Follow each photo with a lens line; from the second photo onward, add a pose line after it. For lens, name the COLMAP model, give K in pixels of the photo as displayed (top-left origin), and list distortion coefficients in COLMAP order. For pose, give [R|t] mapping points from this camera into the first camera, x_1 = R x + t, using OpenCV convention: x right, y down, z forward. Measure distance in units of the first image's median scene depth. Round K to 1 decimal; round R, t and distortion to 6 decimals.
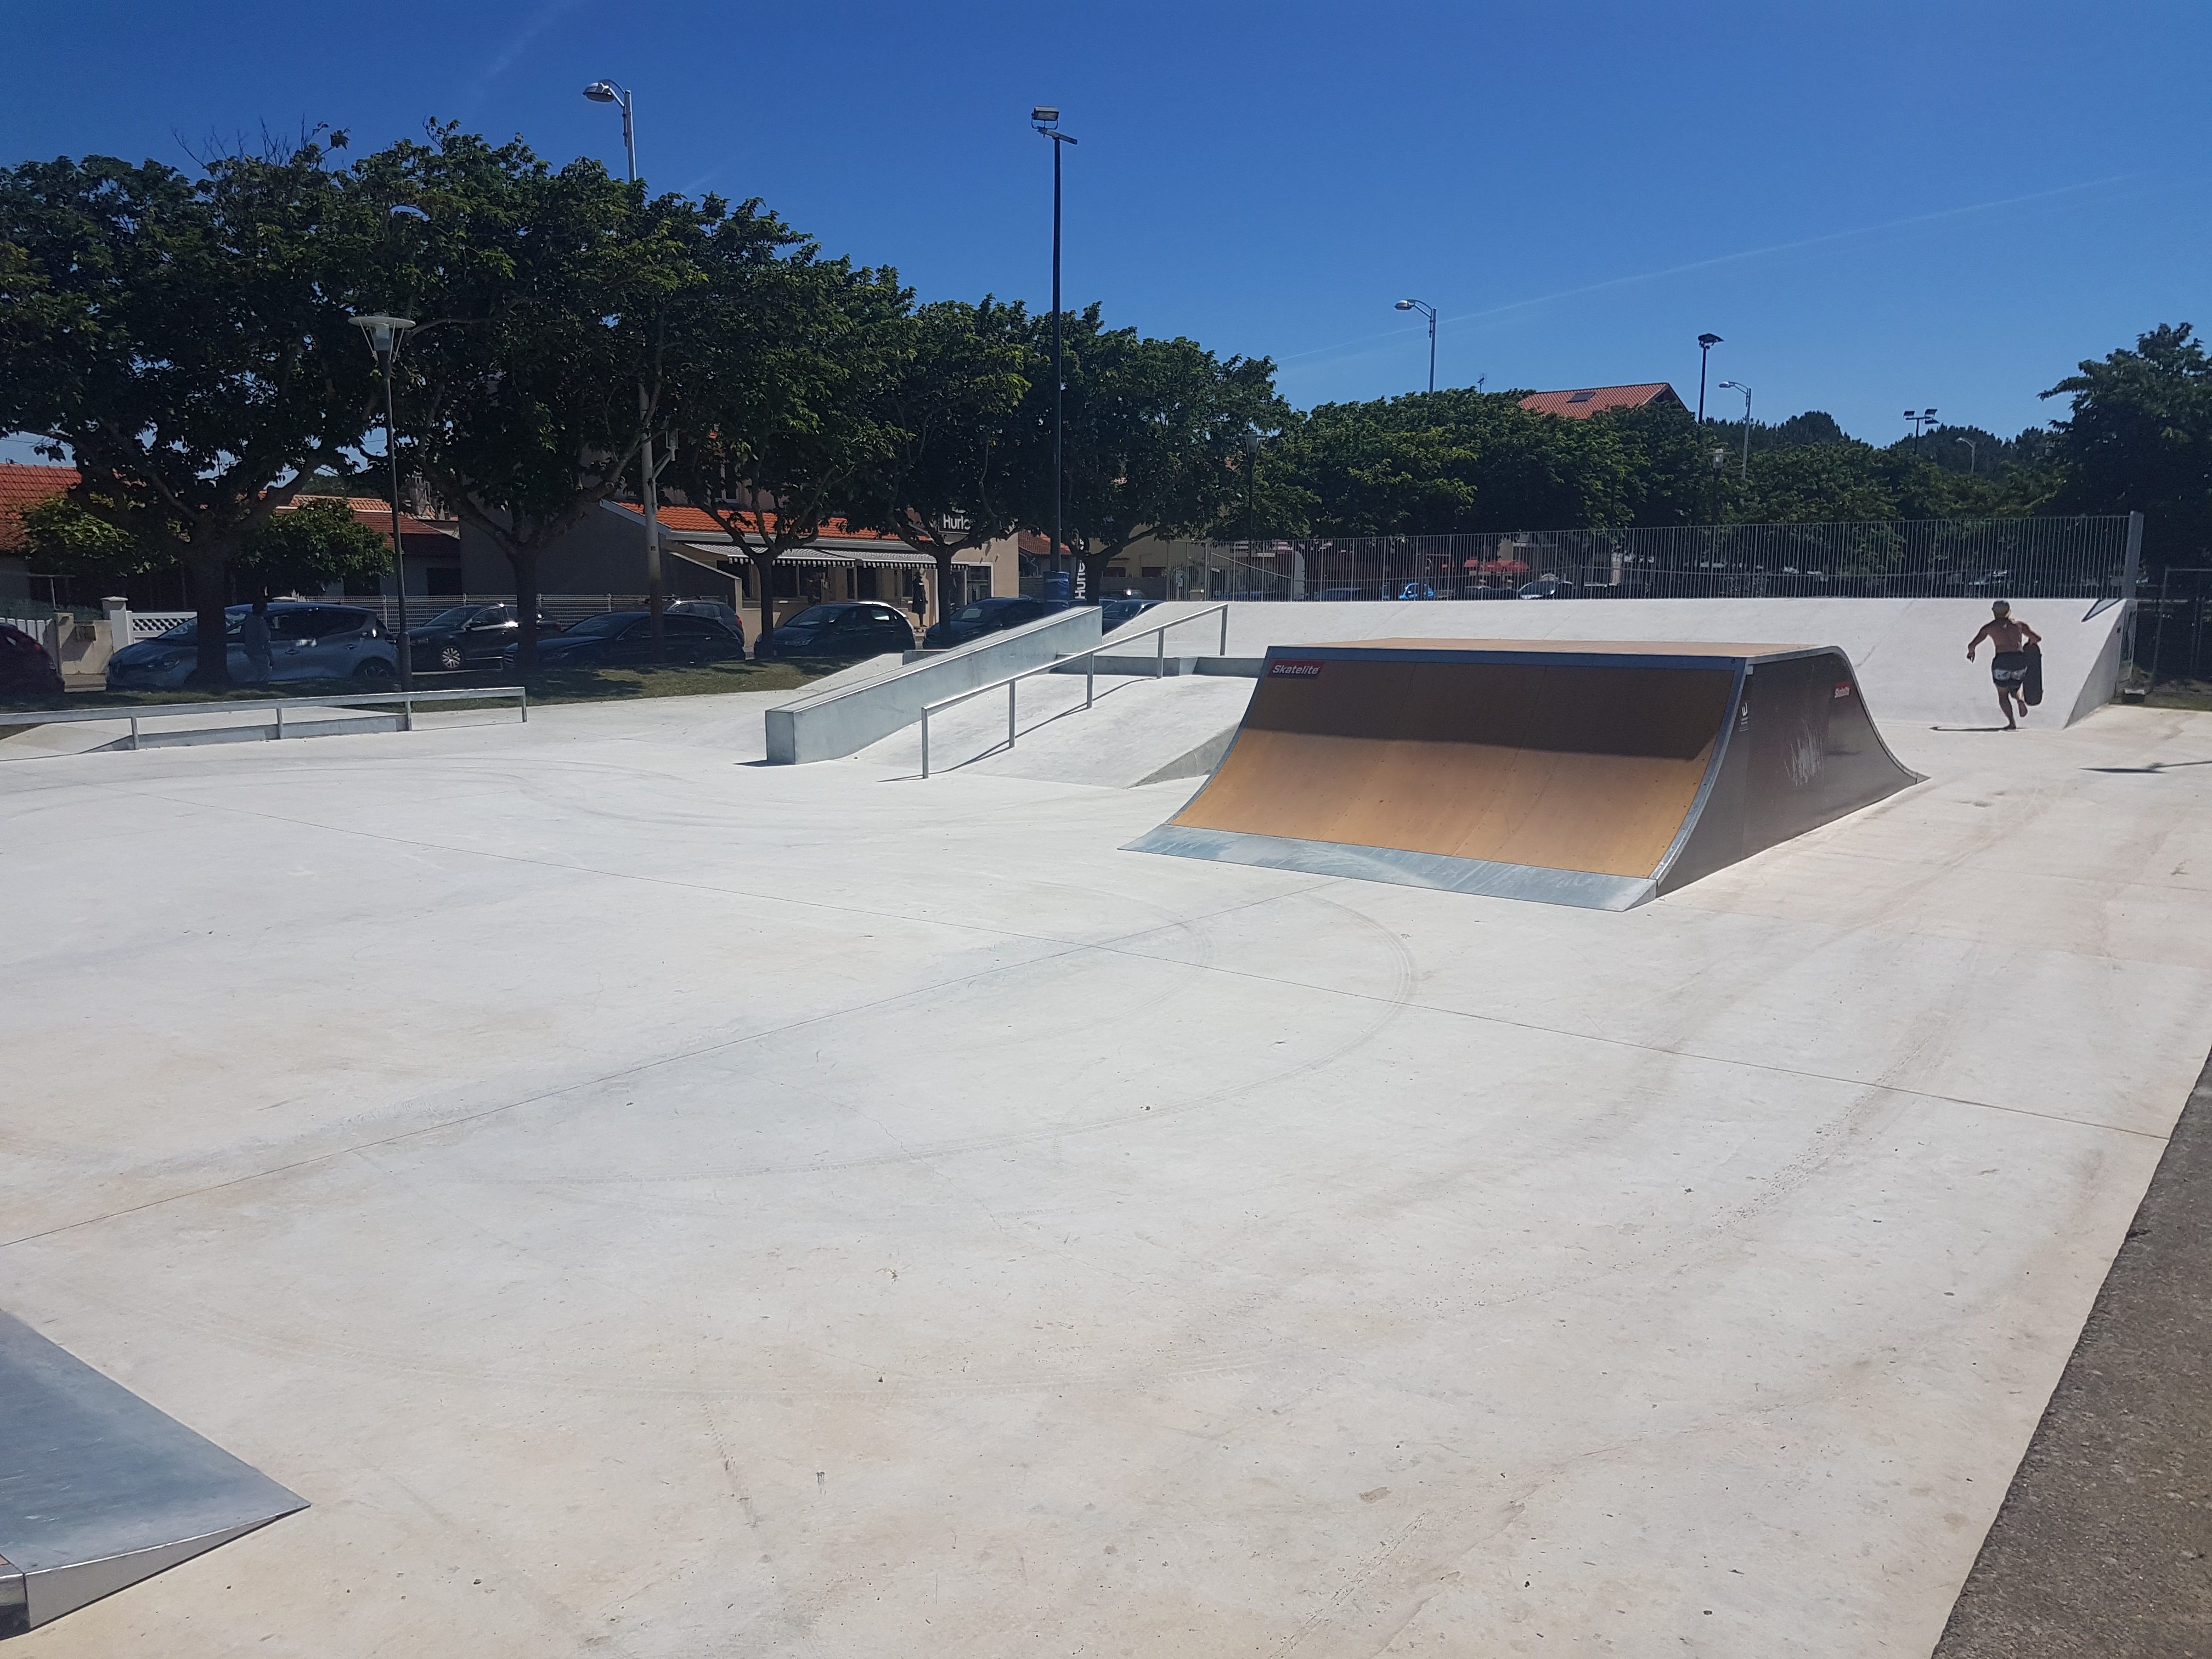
lens RADIAL K [[1682.4, 0, 1106.0], [0, 1682.4, 829.5], [0, 0, 1]] dist [0.137426, -0.177103]
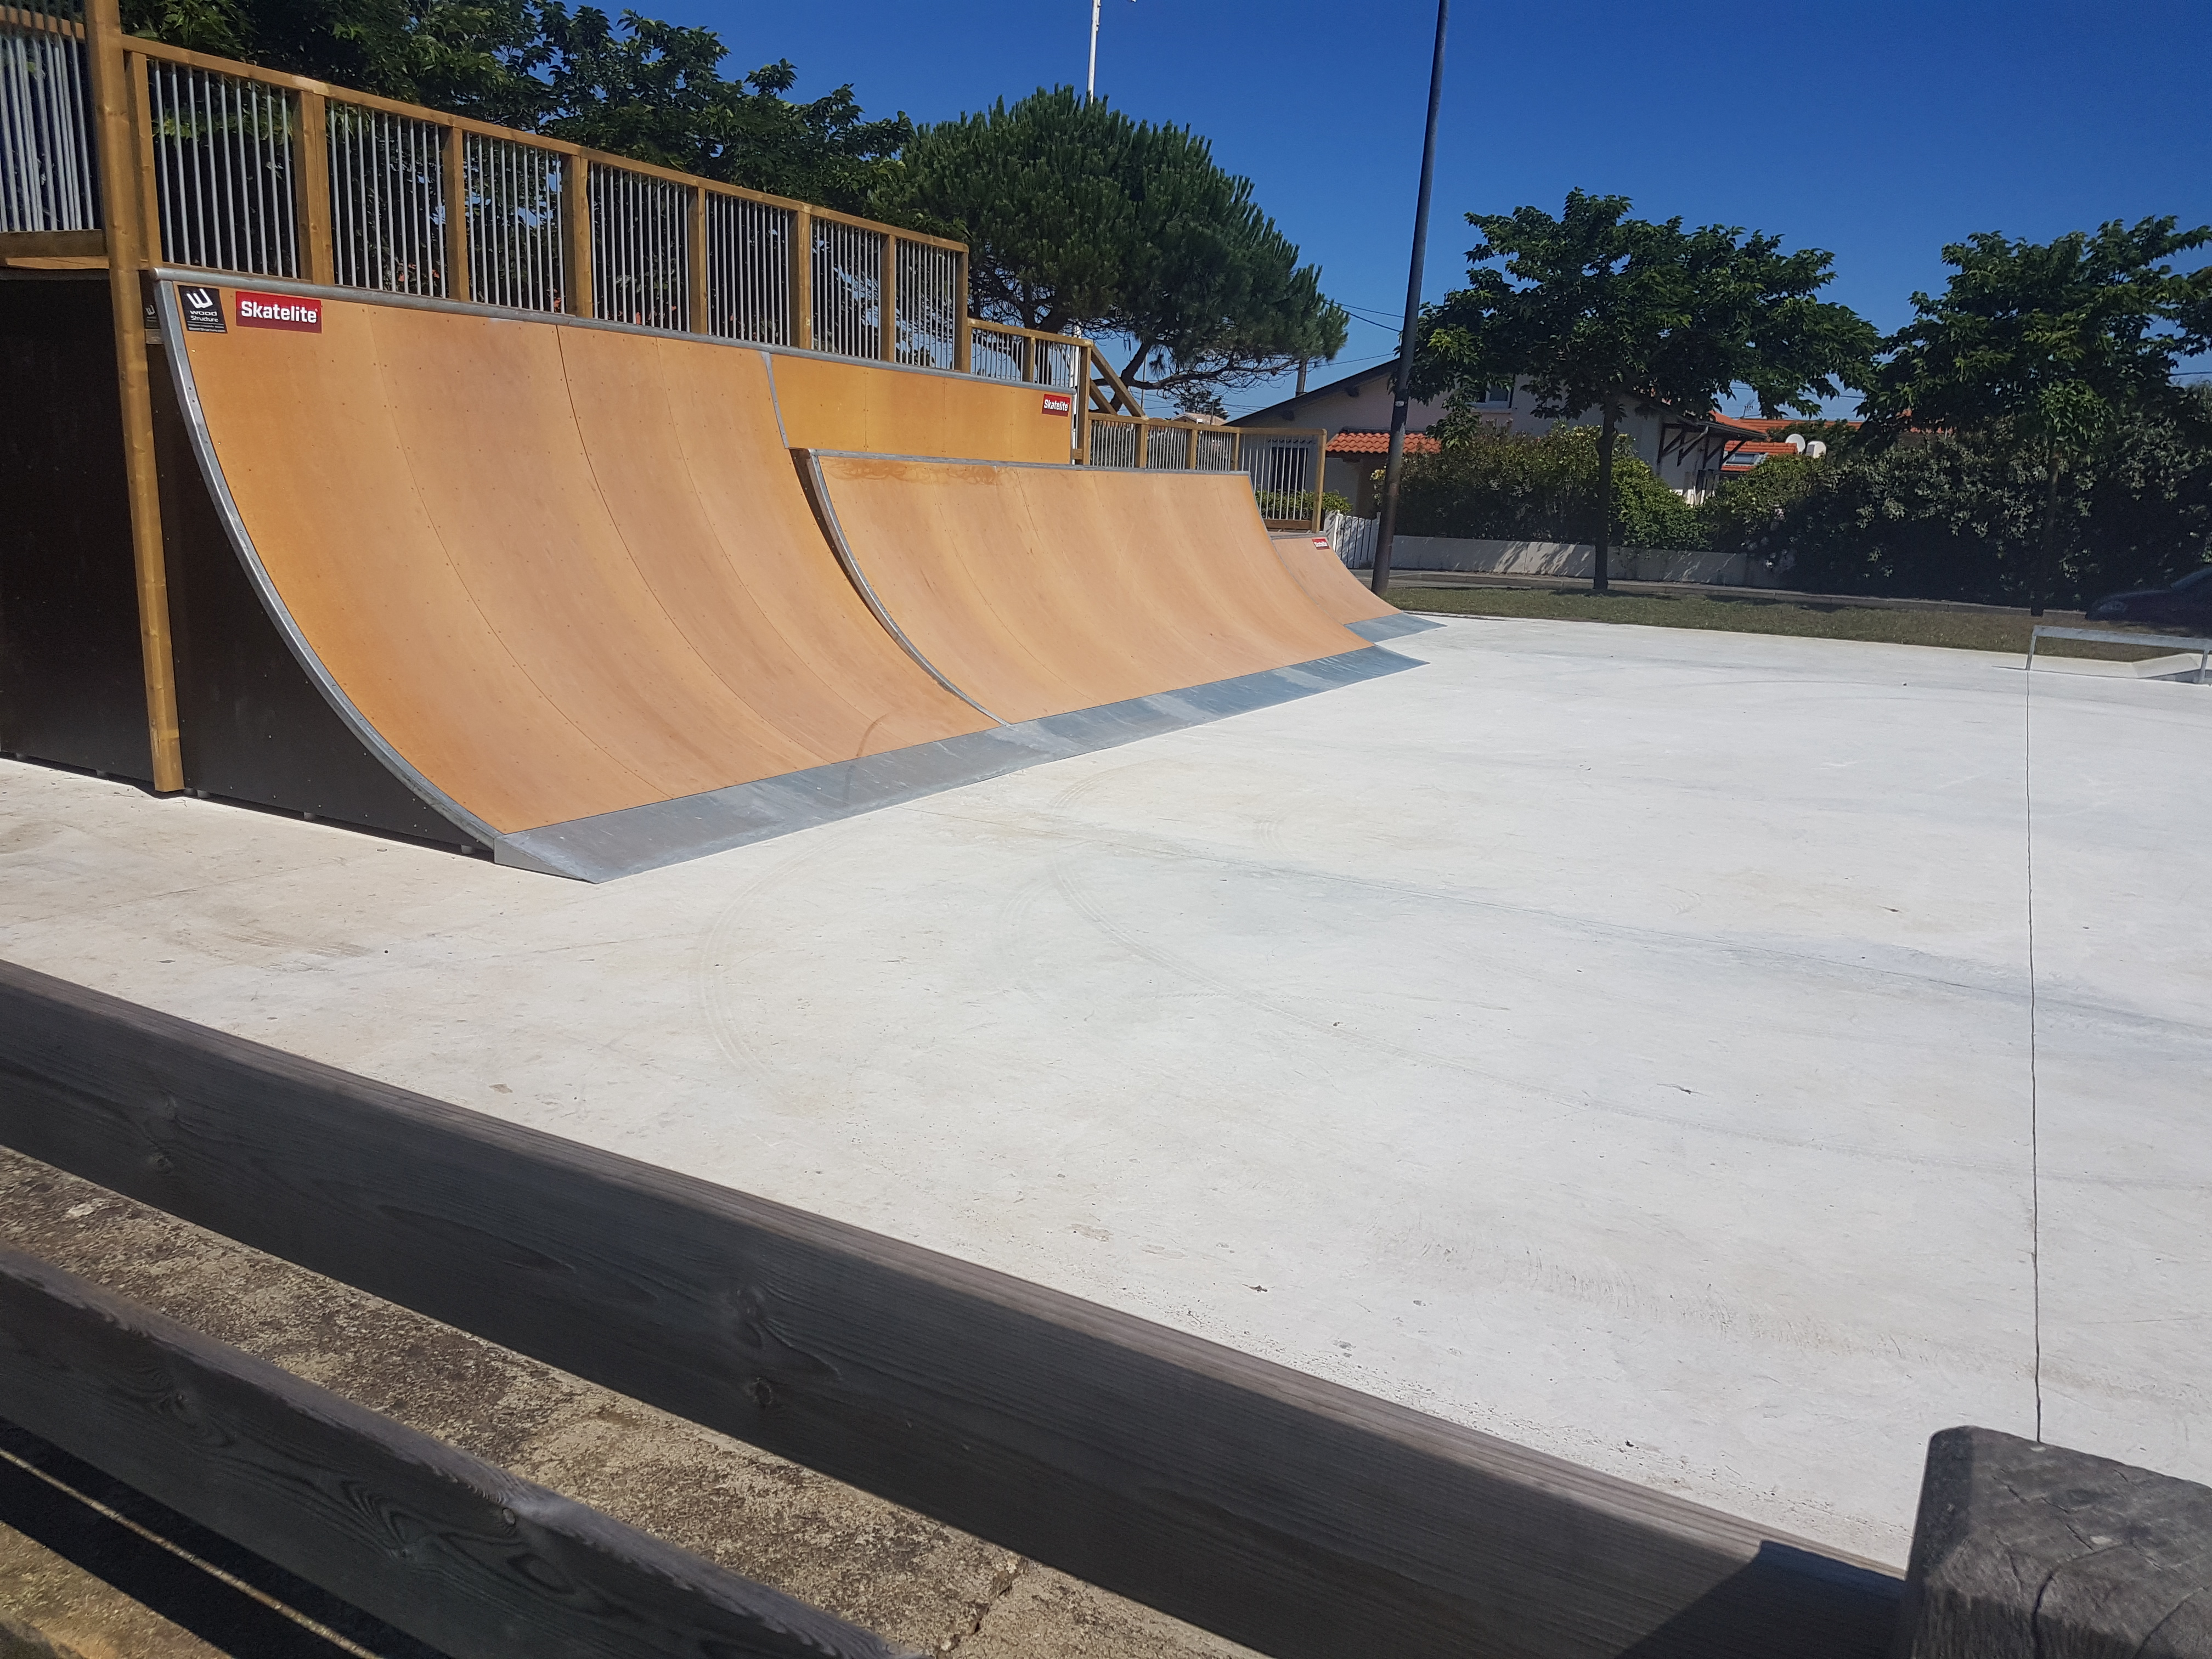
lens RADIAL K [[1682.4, 0, 1106.0], [0, 1682.4, 829.5], [0, 0, 1]] dist [0.137426, -0.177103]
pose [[0.166089, 0.222329, -0.960721, 0.928021], [-0.196232, 0.962219, 0.188751, -0.090622], [0.966389, 0.157174, 0.203442, 0.732870]]
